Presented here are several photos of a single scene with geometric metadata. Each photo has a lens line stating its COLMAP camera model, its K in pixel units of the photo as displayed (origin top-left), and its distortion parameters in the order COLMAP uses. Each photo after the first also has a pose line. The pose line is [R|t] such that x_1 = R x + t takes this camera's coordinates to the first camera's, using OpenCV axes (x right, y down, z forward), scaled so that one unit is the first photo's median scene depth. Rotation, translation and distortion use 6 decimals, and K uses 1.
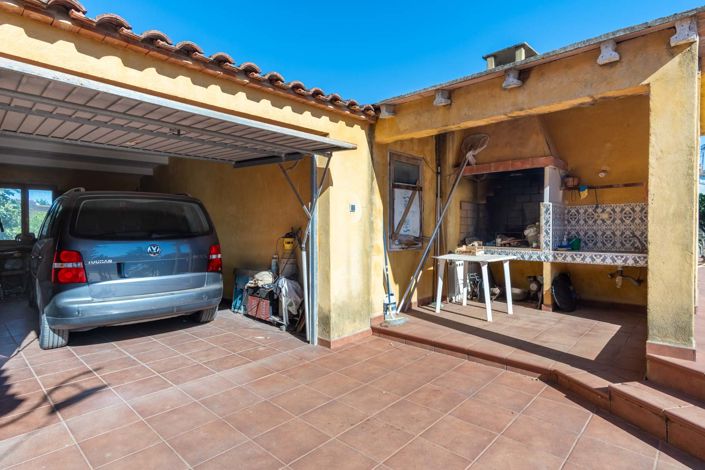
lens RADIAL K [[371.0, 0, 351.3], [0, 371.0, 227.8], [0, 0, 1]] dist [0.006501, 0.002234]
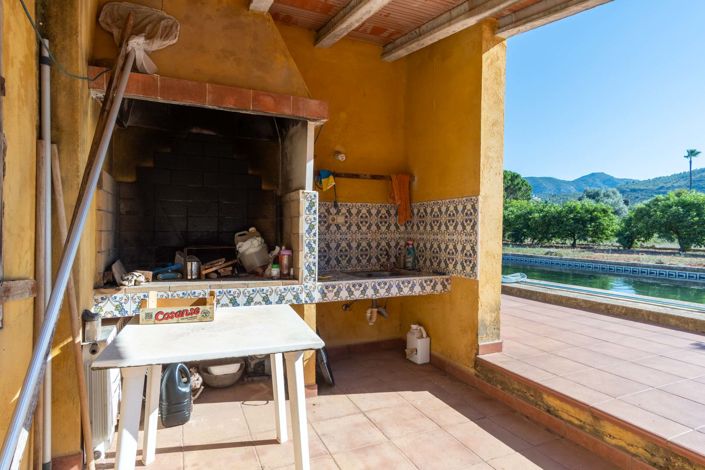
lens RADIAL K [[387.8, 0, 352.7], [0, 387.8, 231.9], [0, 0, 1]] dist [0.003290, 0.000137]
pose [[0.390658, 0.001354, 0.920535, 0.046867], [-0.005195, 0.999986, 0.000733, -0.010393], [-0.920521, -0.005068, 0.390660, 0.729139]]
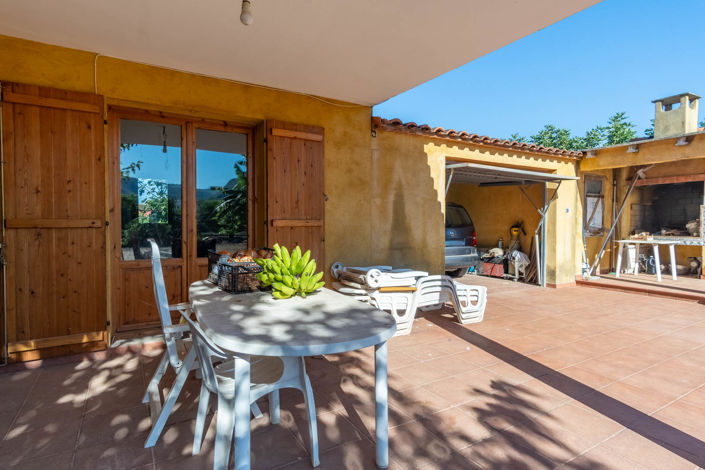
lens RADIAL K [[371.0, 0, 351.3], [0, 371.0, 227.8], [0, 0, 1]] dist [0.006501, 0.002234]
pose [[0.959895, 0.006593, -0.280282, -0.391578], [-0.003940, 0.999942, 0.010029, 0.011698], [0.280332, -0.008523, 0.959865, -0.785564]]
